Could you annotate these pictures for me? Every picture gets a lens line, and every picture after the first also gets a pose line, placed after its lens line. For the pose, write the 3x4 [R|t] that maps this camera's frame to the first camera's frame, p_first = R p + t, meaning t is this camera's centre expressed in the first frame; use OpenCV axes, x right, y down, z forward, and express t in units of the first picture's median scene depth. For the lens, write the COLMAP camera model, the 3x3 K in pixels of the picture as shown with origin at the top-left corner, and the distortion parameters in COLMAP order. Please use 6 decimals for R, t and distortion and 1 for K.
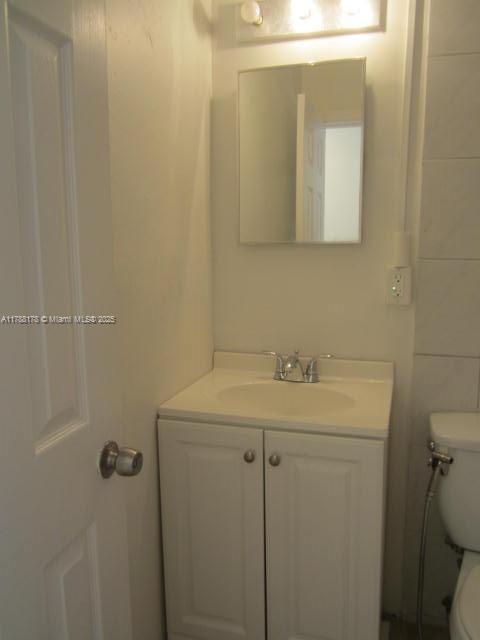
lens RADIAL K [[535.8, 0, 241.1], [0, 535.8, 322.7], [0, 0, 1]] dist [-0.044485, 0.016309]
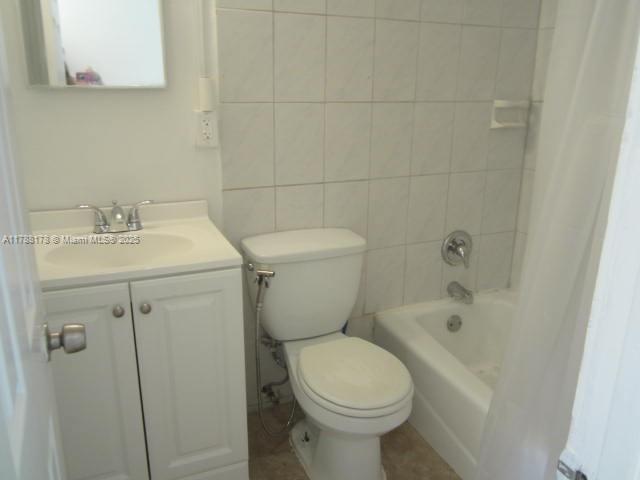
lens RADIAL K [[531.9, 0, 318.6], [0, 531.9, 247.3], [0, 0, 1]] dist [-0.040343, 0.014068]
pose [[0.755080, -0.182508, 0.629719, -0.257589], [0.075146, 0.978236, 0.193411, -0.025457], [-0.651313, -0.098720, 0.752360, 0.021517]]
